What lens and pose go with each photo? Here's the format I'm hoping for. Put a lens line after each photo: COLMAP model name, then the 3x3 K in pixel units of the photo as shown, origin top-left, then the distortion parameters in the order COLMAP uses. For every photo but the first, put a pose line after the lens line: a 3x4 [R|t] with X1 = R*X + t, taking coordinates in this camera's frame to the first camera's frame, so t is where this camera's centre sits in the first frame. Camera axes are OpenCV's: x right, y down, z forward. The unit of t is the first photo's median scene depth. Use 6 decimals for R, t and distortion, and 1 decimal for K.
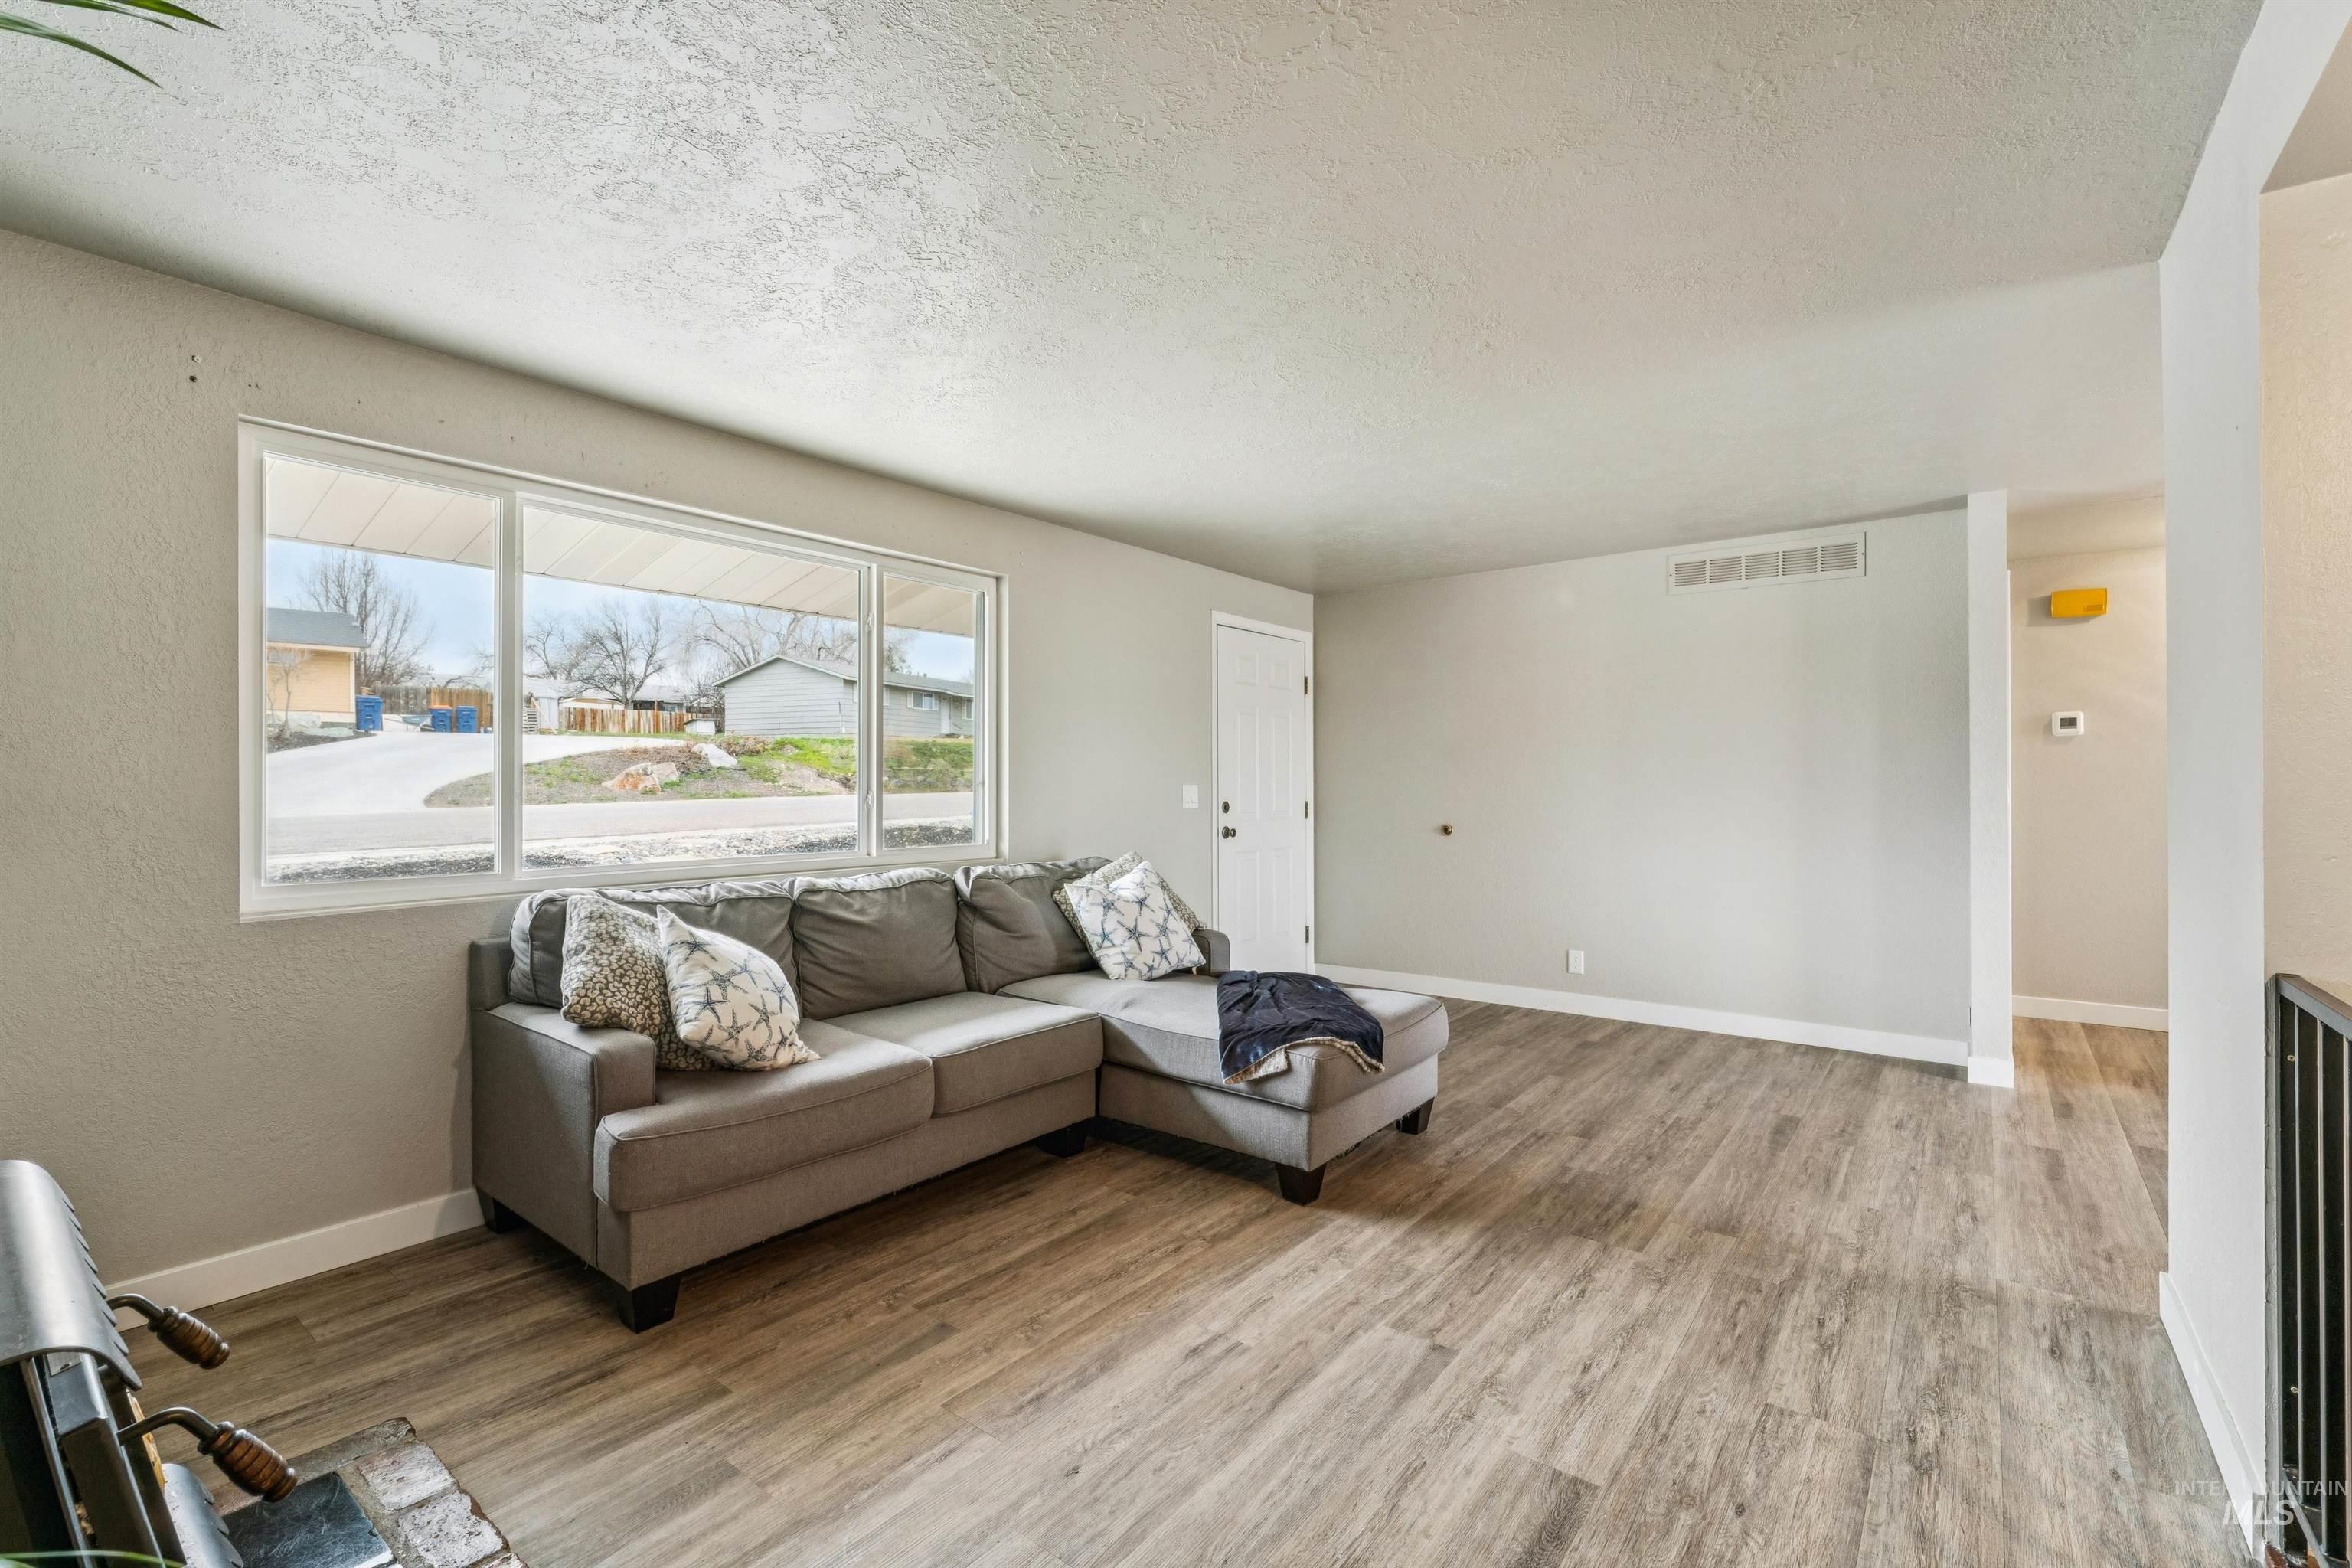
lens RADIAL K [[1019.4, 0, 1171.2], [0, 1019.4, 771.3], [0, 0, 1]] dist [-0.004451, 0.001093]
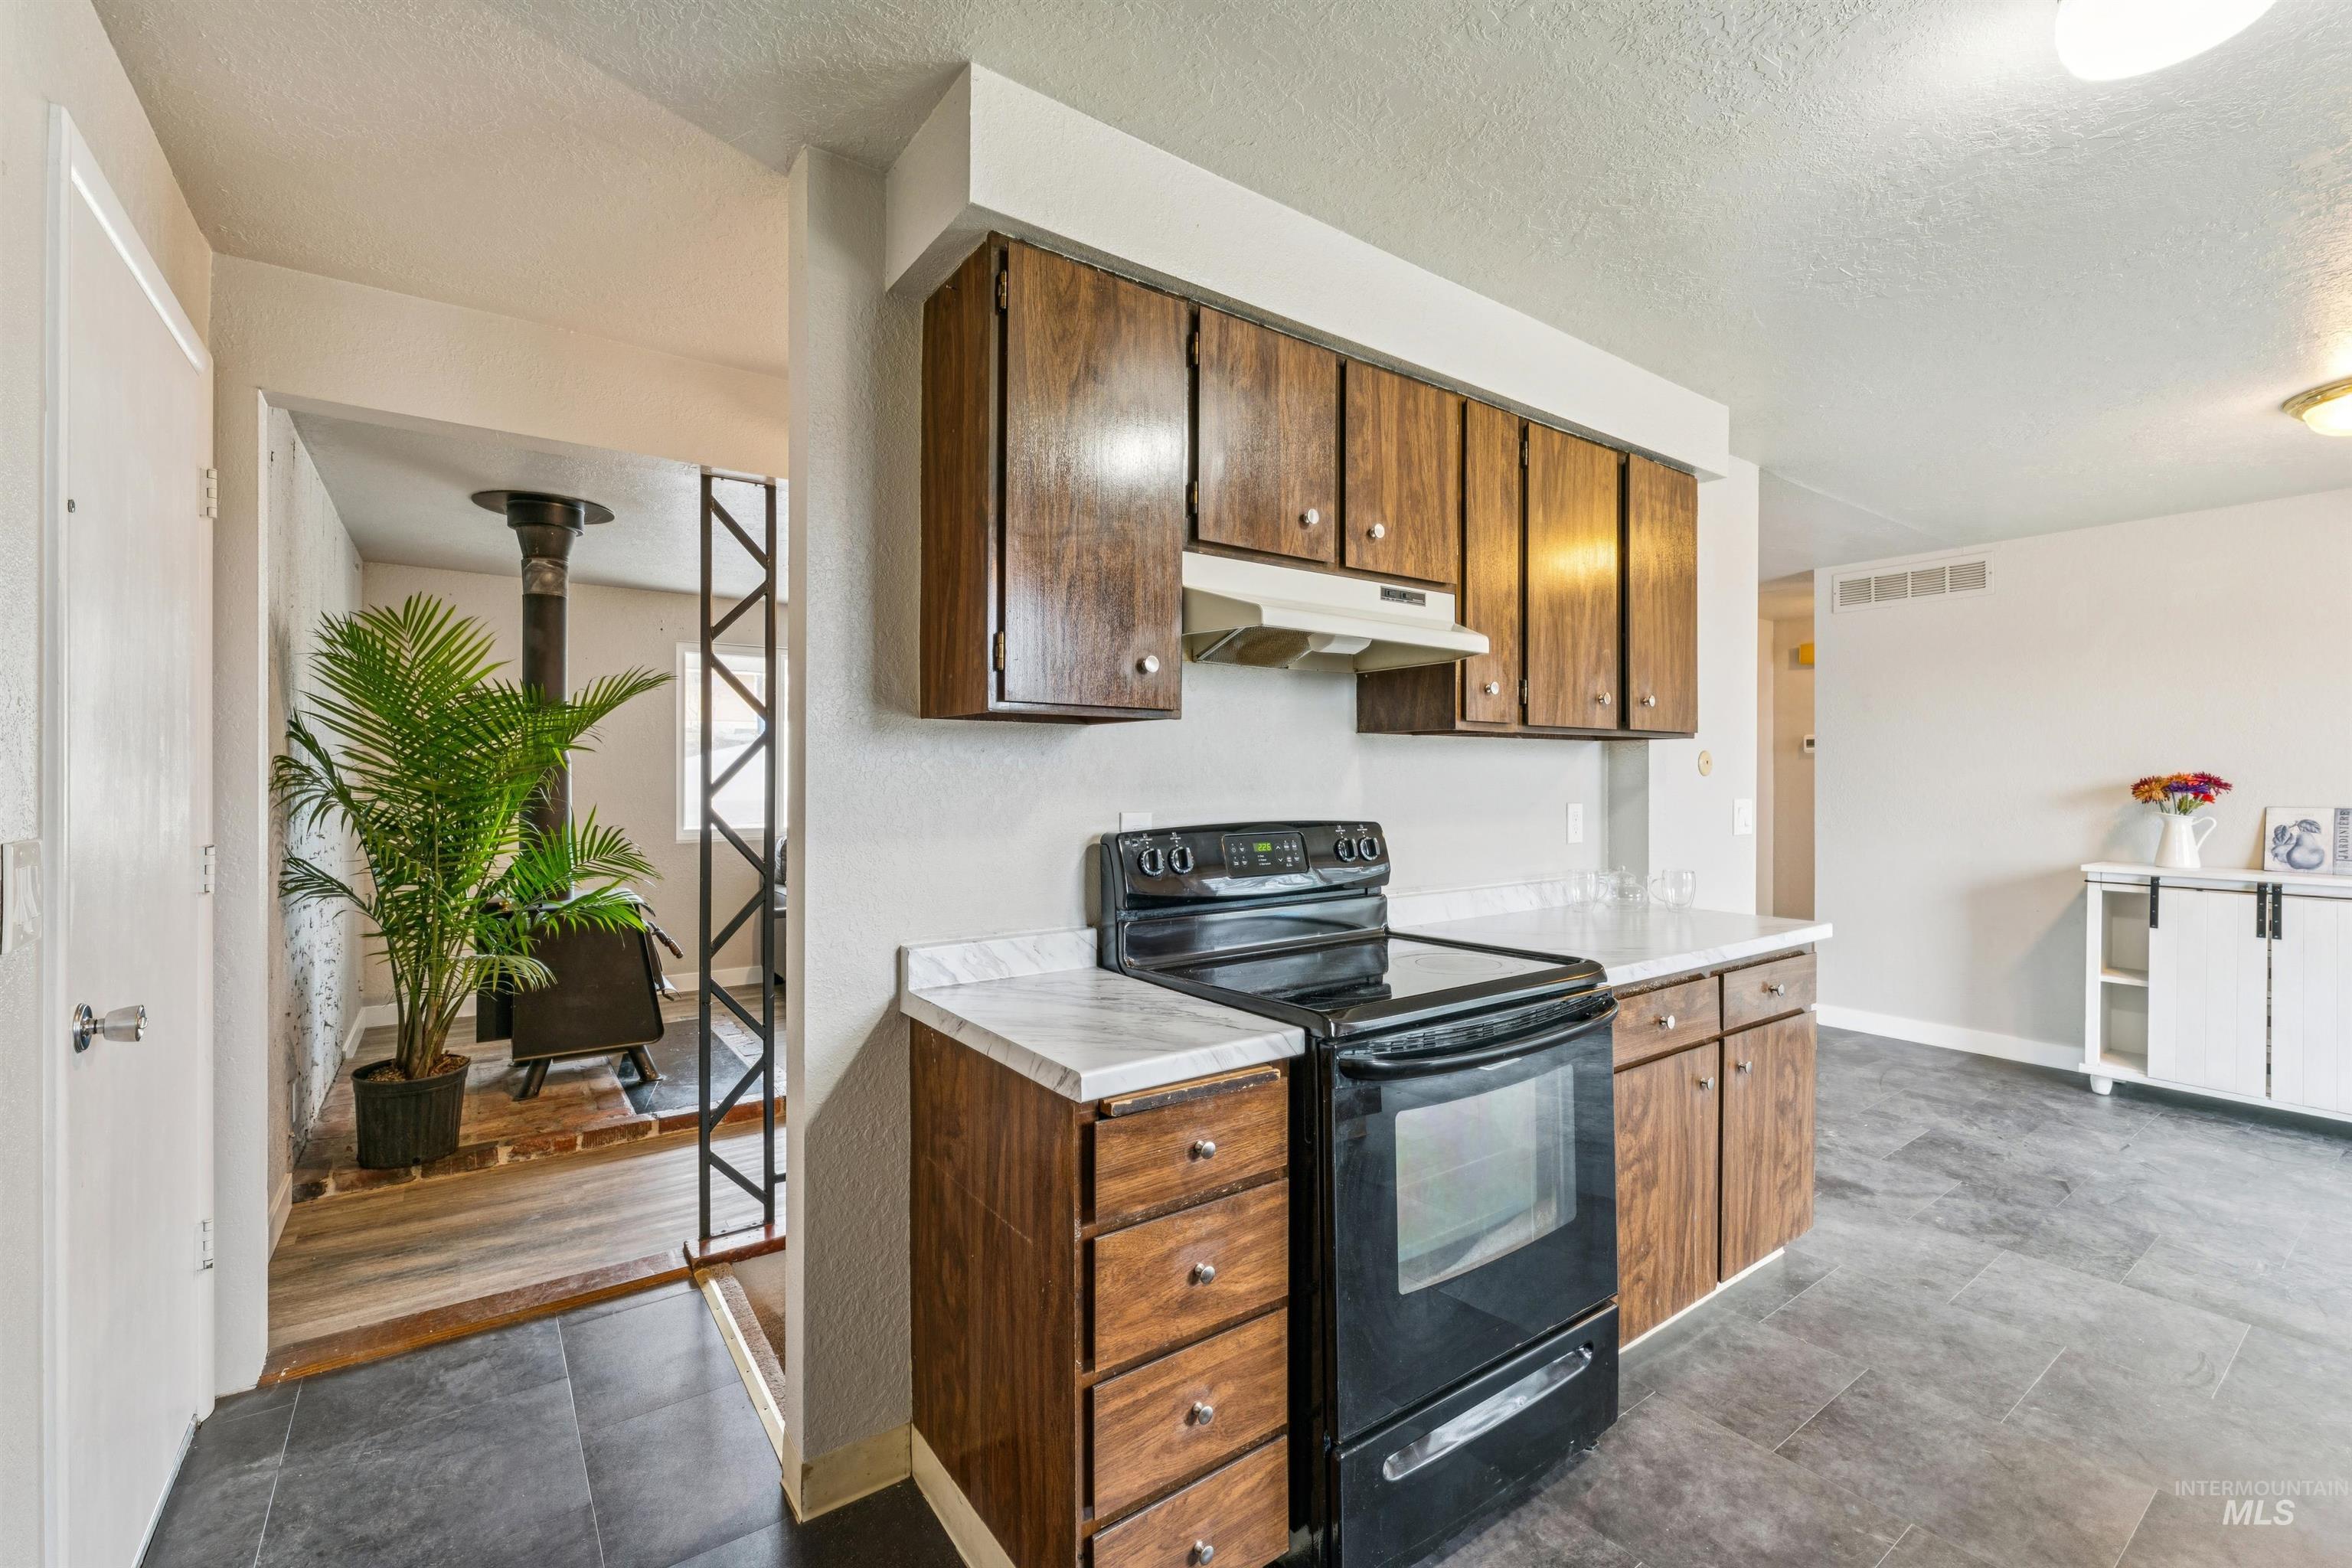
lens RADIAL K [[1019.4, 0, 1223.8], [0, 1019.4, 777.1], [0, 0, 1]] dist [-0.004451, 0.001093]
pose [[0.967206, 0.000689, -0.253991, 0.989762], [0.002742, 0.999910, 0.013155, -0.047107], [0.253977, -0.013420, 0.967117, -1.038466]]
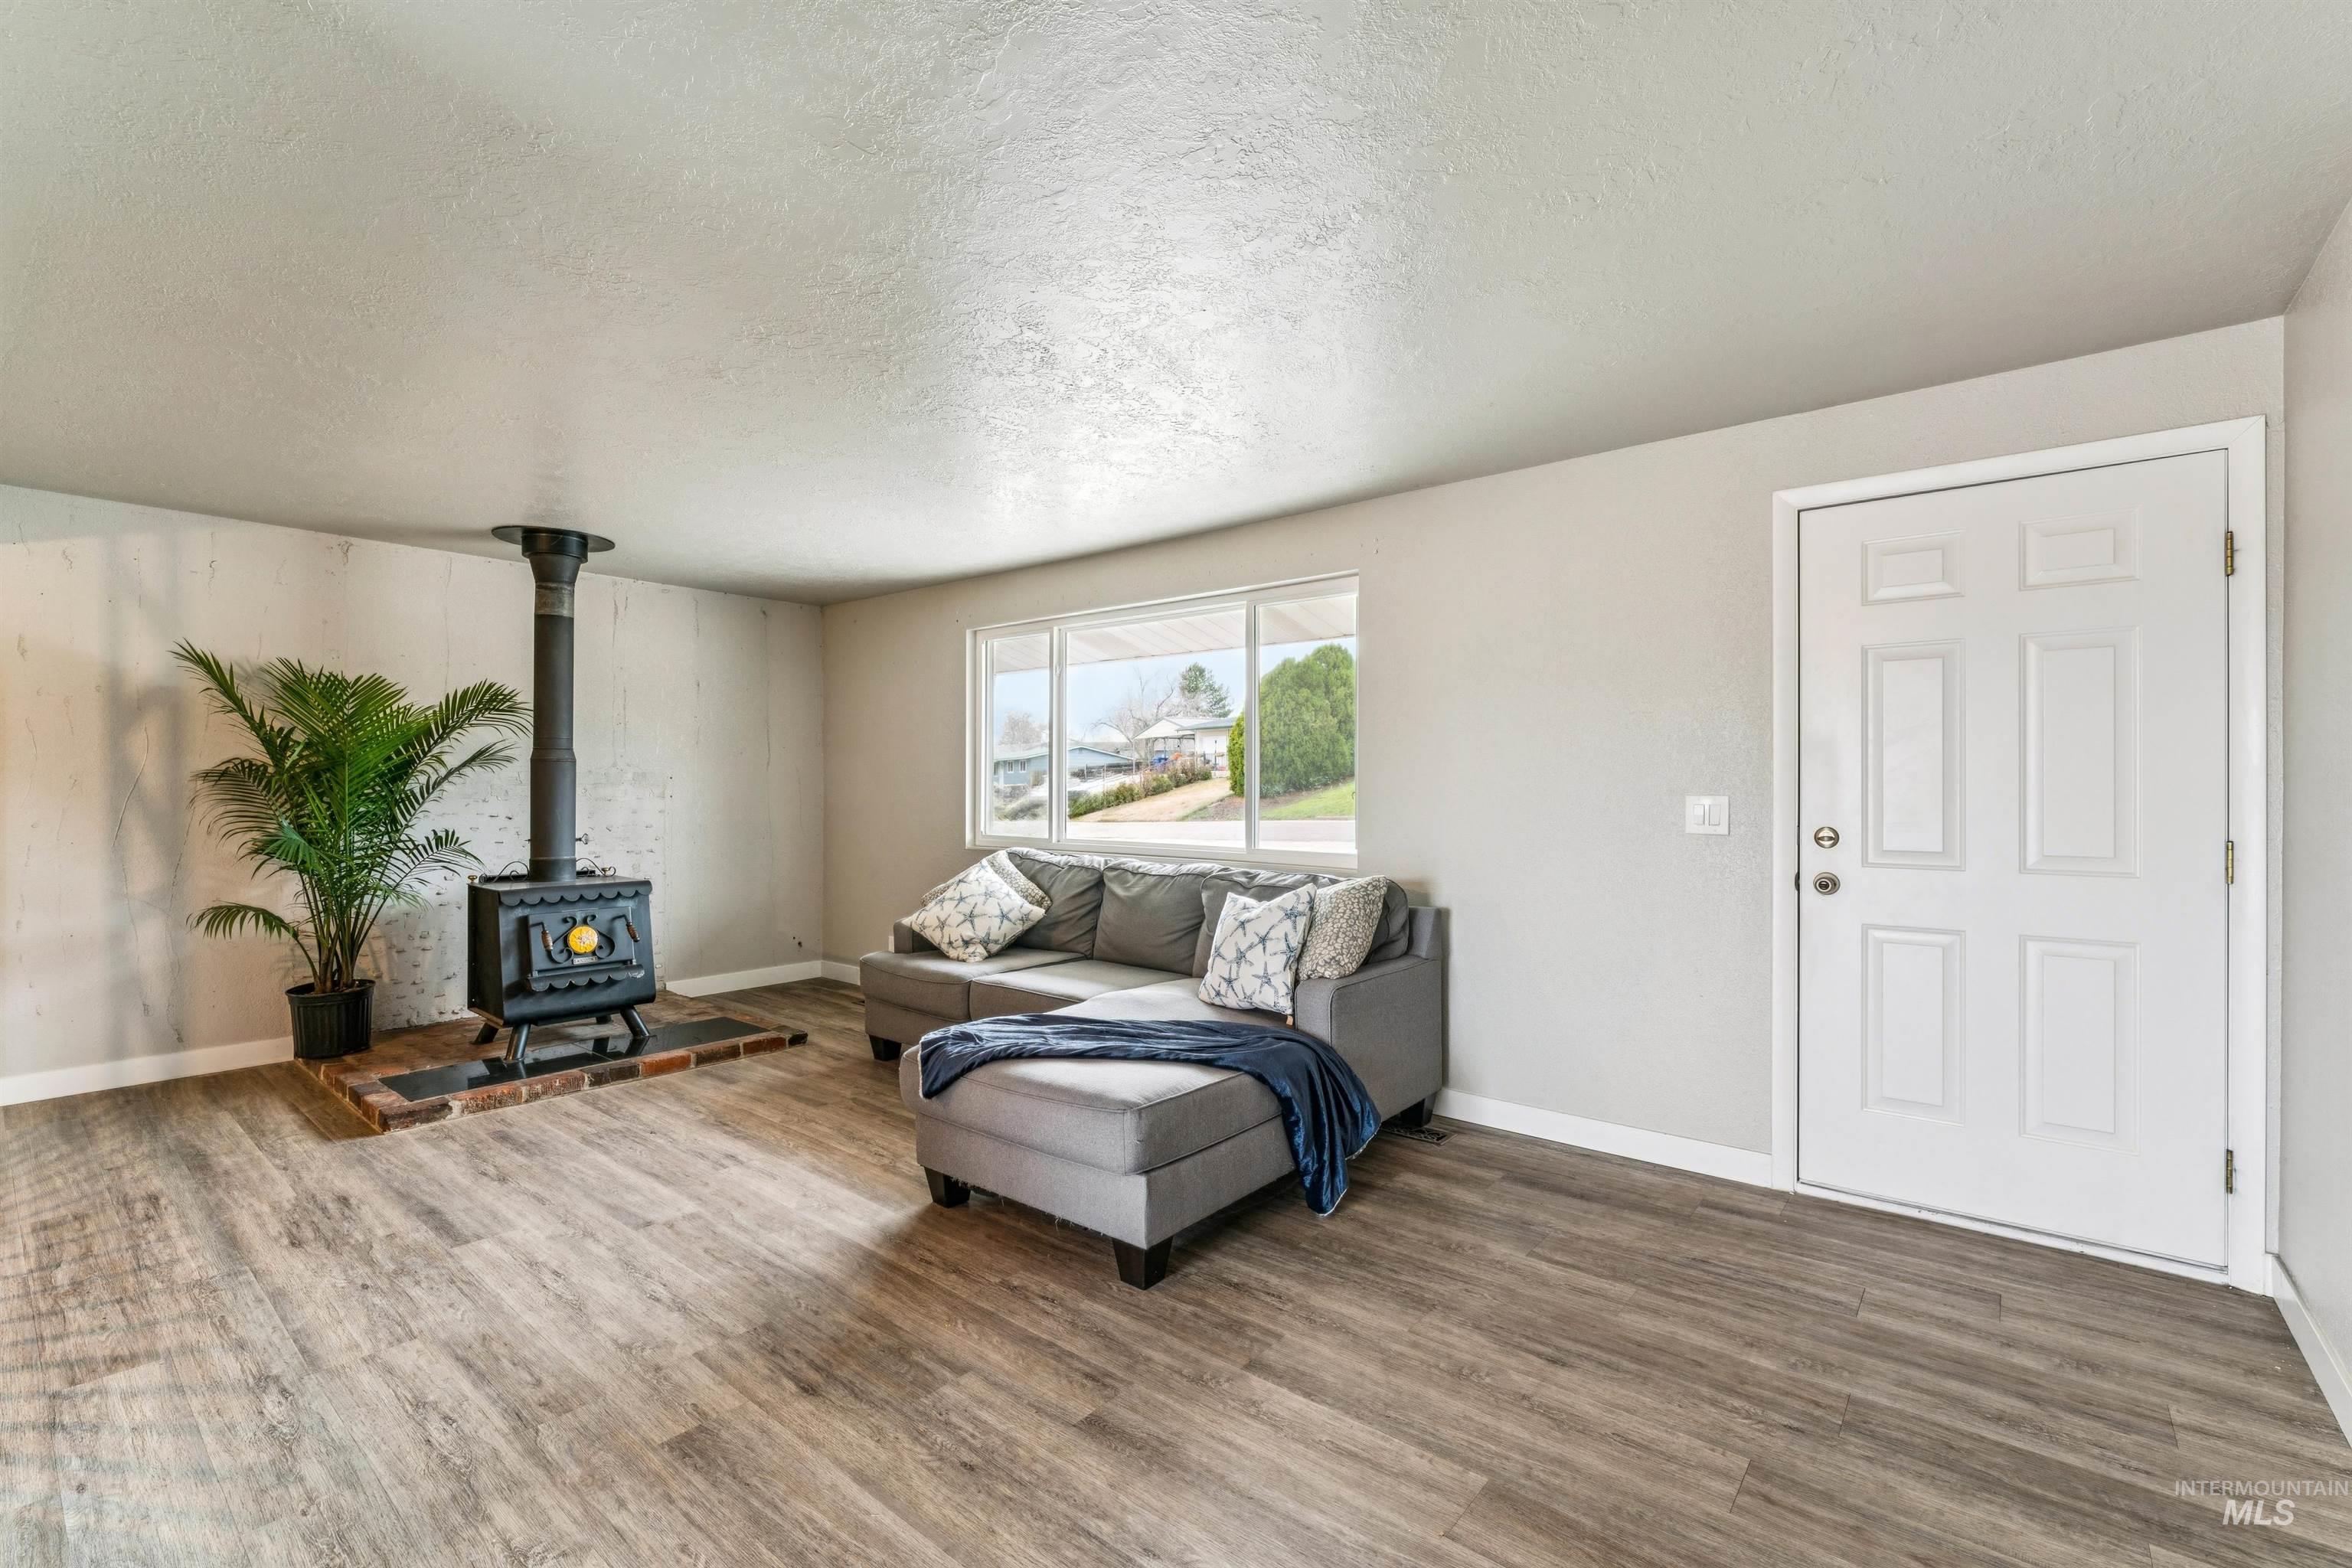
lens RADIAL K [[1019.4, 0, 1197.9], [0, 1019.4, 774.3], [0, 0, 1]] dist [-0.004451, 0.001093]
pose [[-0.009231, -0.010328, -0.999904, 1.436121], [0.009216, 0.999903, -0.010413, 0.007430], [0.999915, -0.009311, -0.009135, 1.576749]]
